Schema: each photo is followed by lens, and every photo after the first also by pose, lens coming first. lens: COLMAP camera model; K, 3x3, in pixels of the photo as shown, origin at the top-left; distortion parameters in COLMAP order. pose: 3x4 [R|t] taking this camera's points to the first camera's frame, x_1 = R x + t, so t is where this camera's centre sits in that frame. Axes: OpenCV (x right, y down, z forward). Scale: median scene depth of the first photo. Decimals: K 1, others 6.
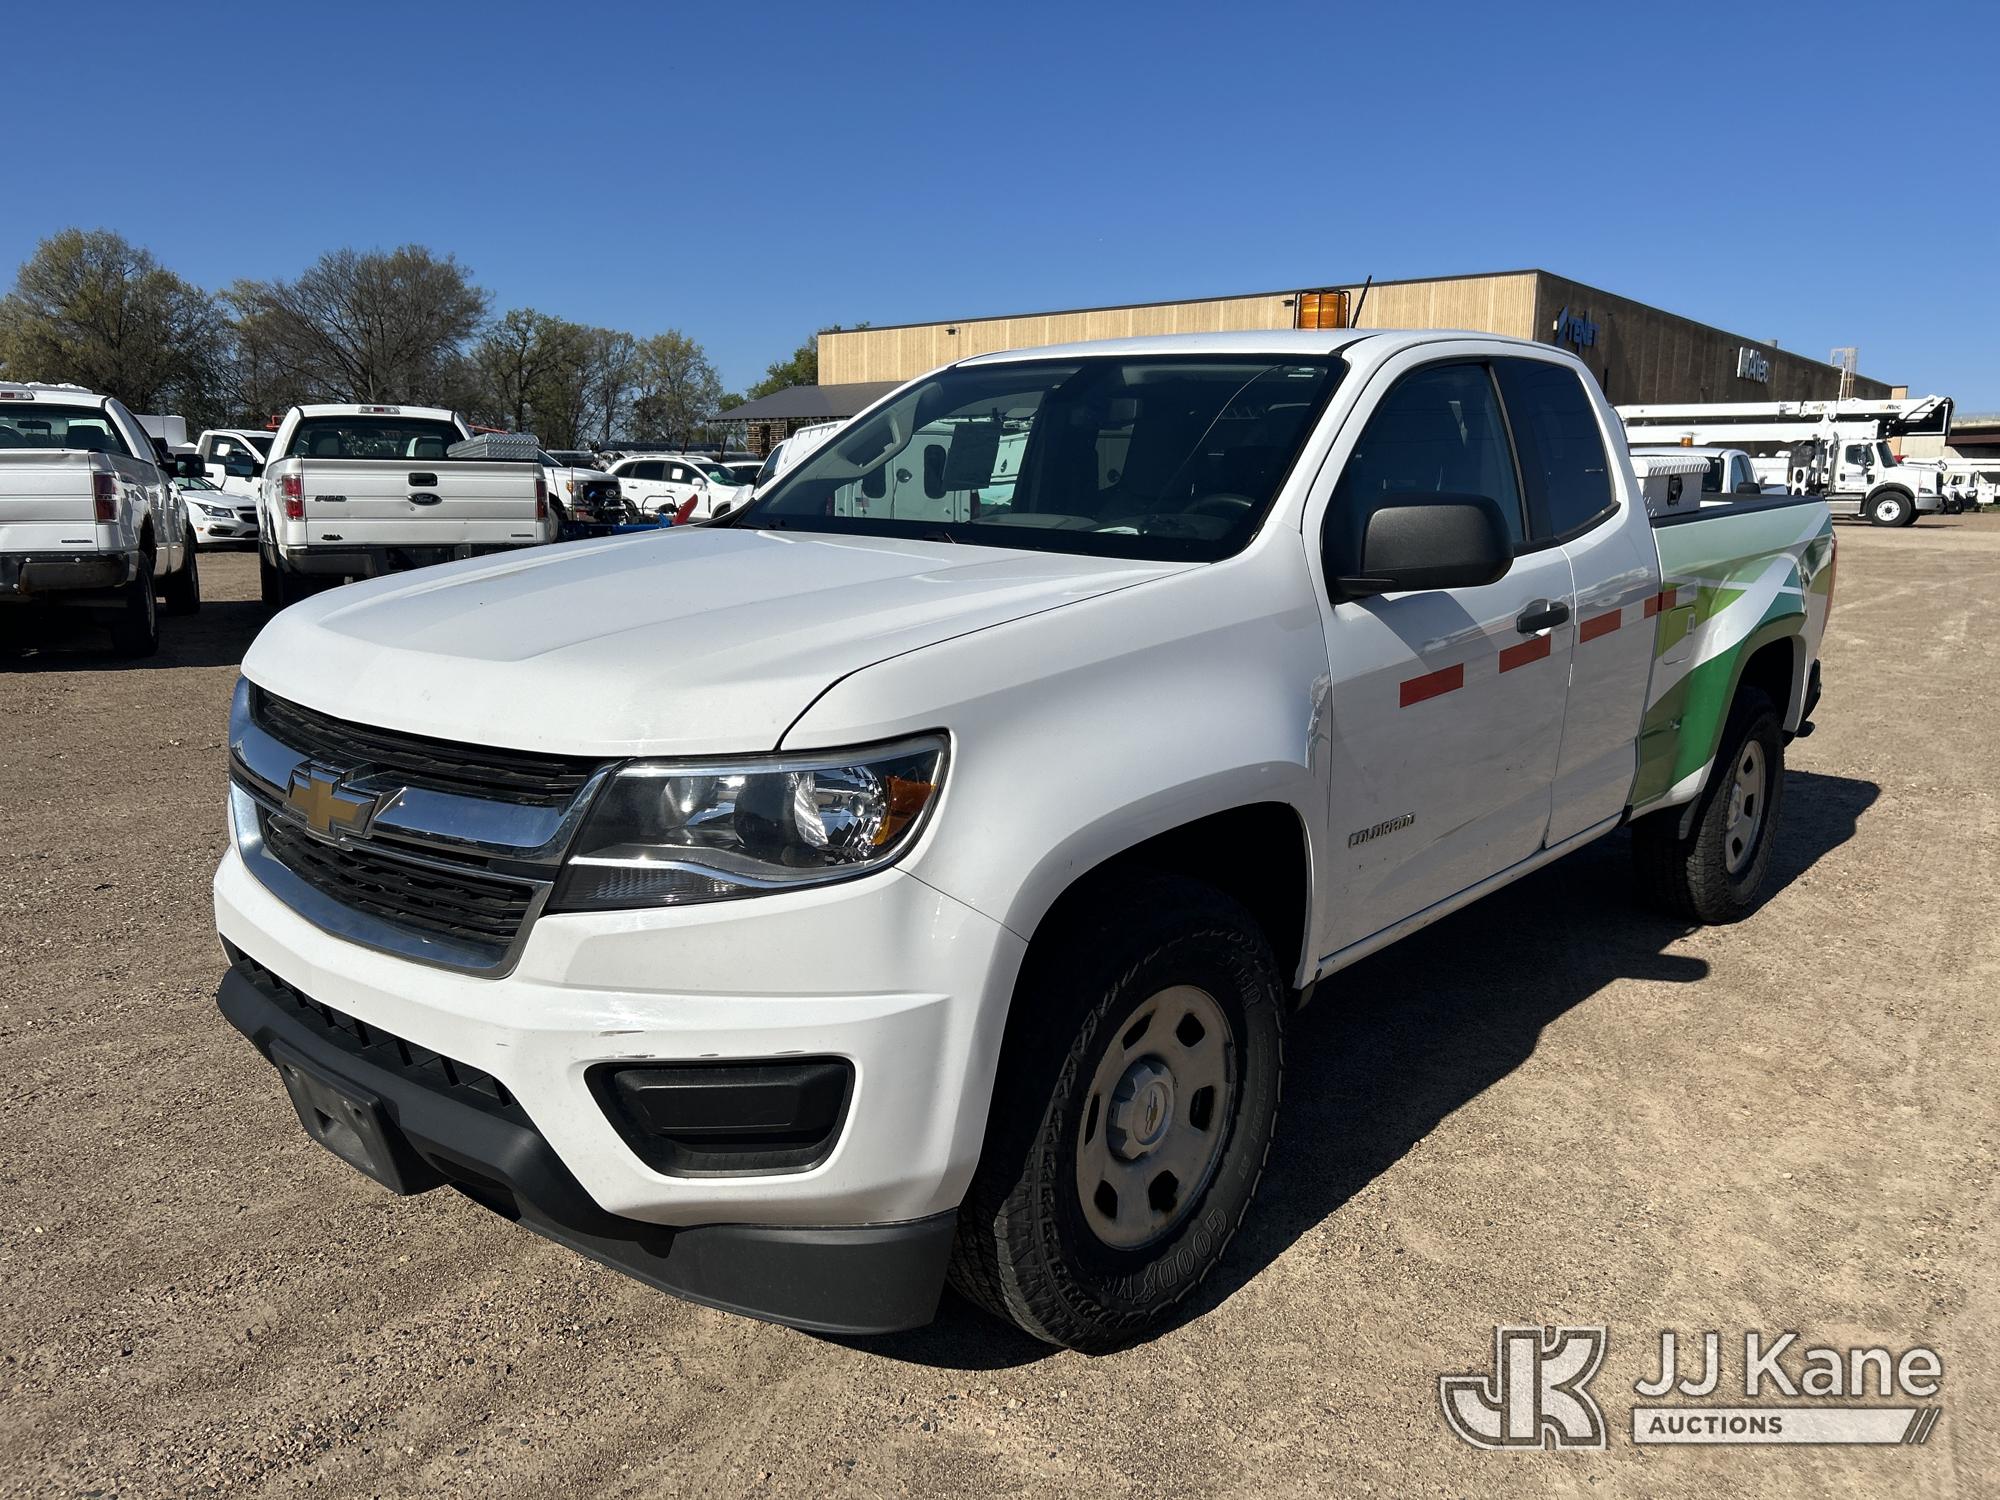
lens RADIAL K [[1511.5, 0, 1004.3], [0, 1511.5, 742.8], [0, 0, 1]] dist [0.076649, -0.002753]
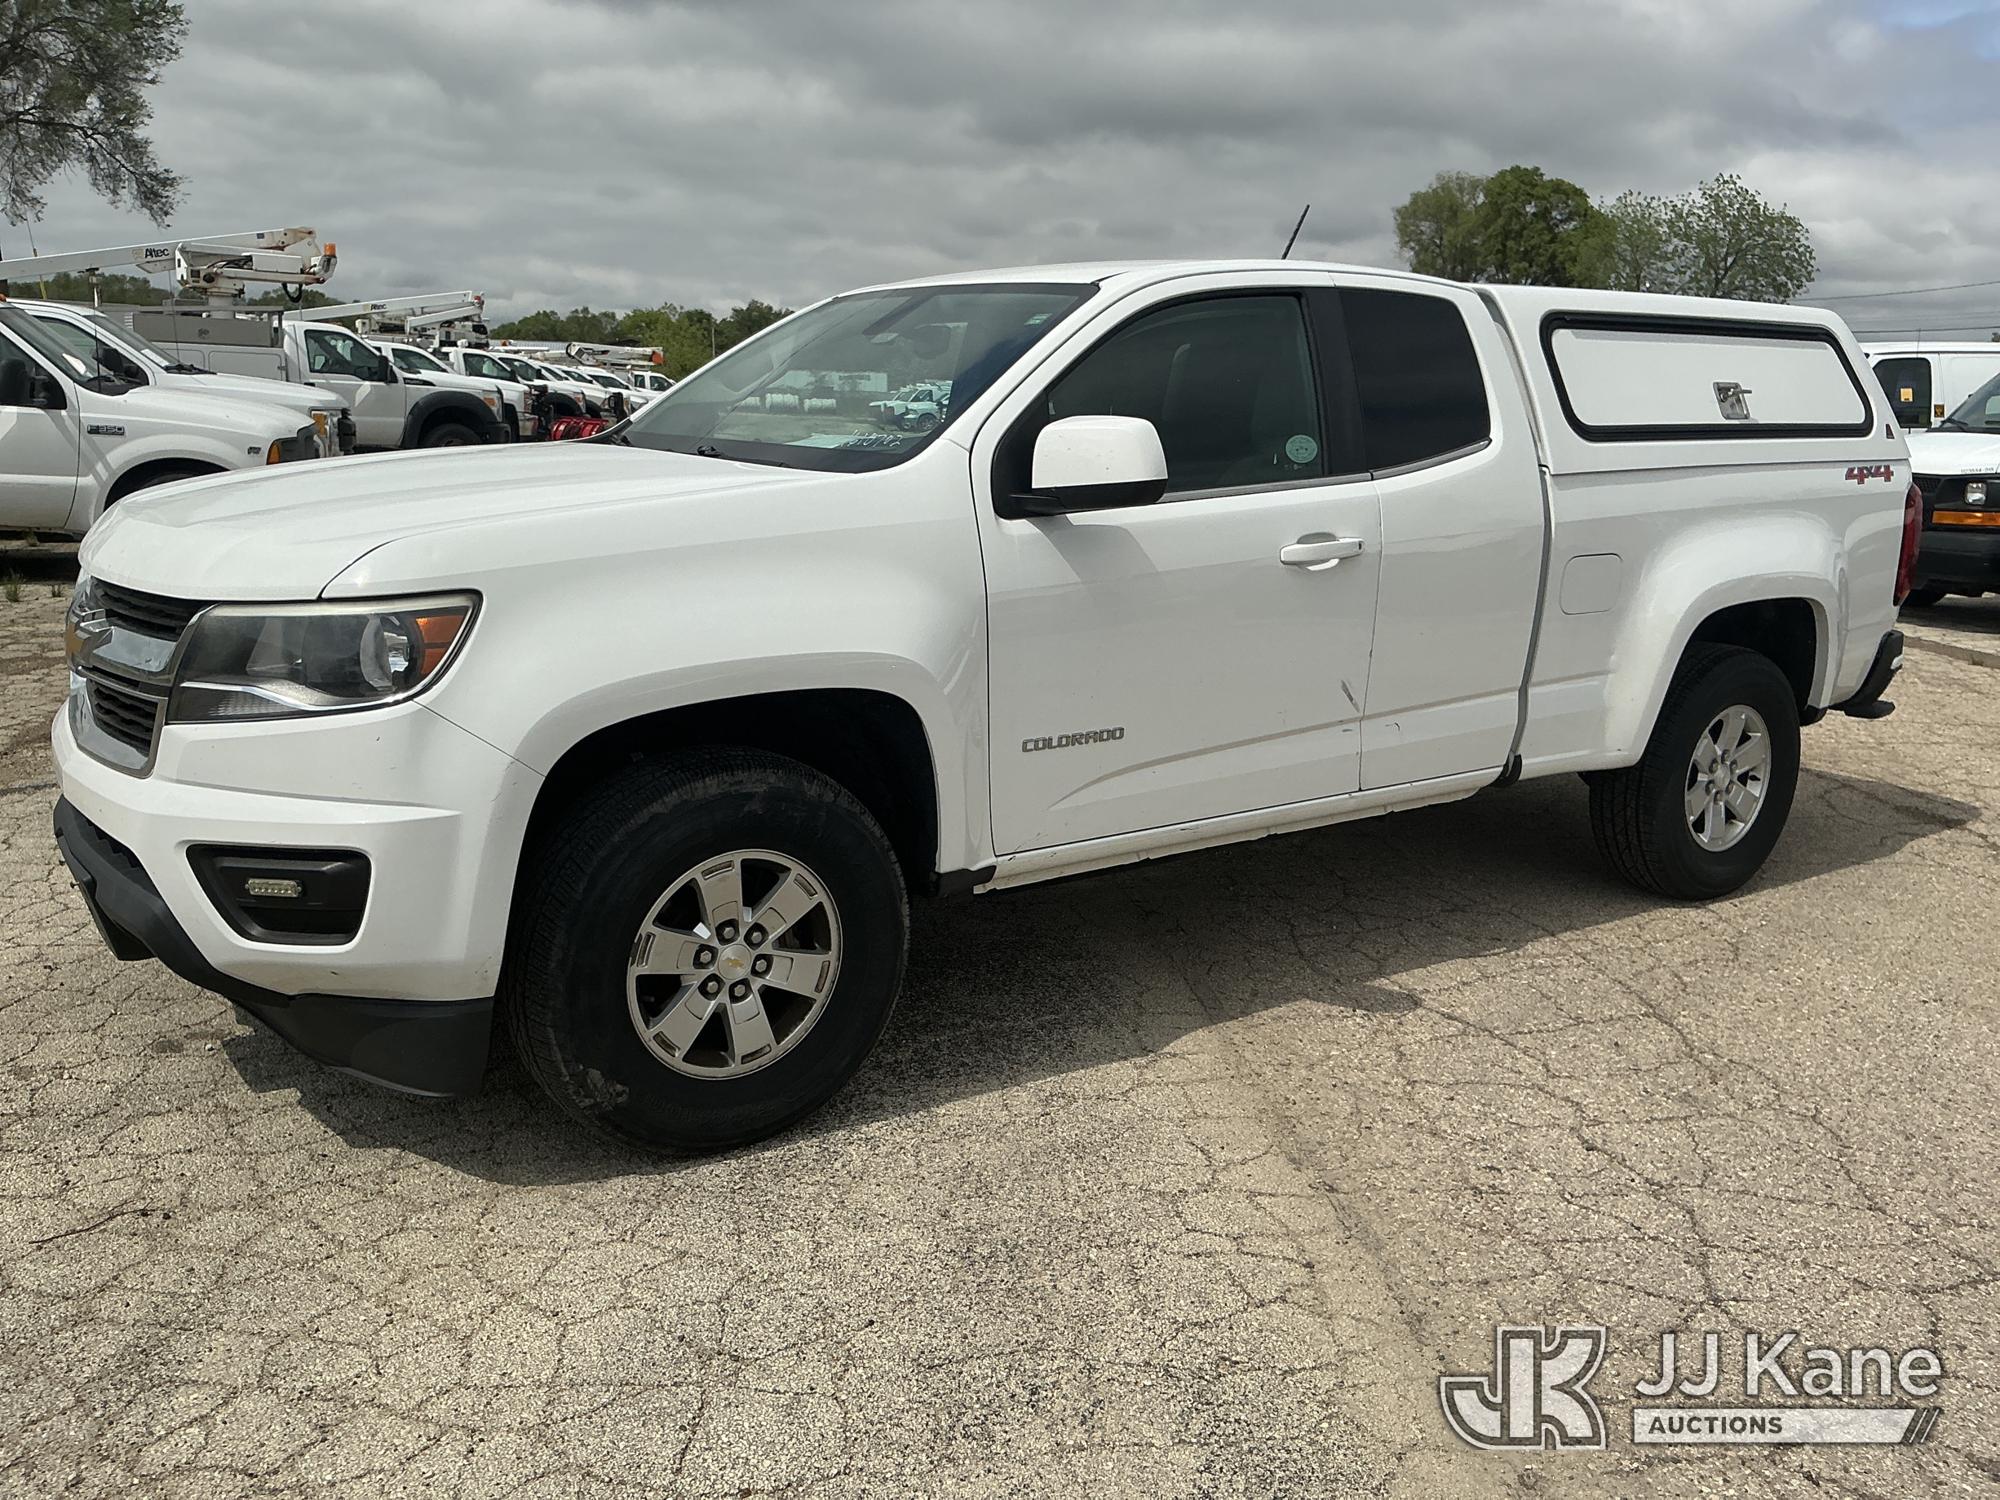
lens RADIAL K [[1722.2, 0, 990.8], [0, 1722.2, 752.1], [0, 0, 1]] dist [0.029325, 0.023988]
pose [[0.969973, 0.062158, -0.235137, 0.683180], [-0.059441, 0.998058, 0.018632, 0.067116], [0.235838, -0.004095, 0.971784, -0.231415]]
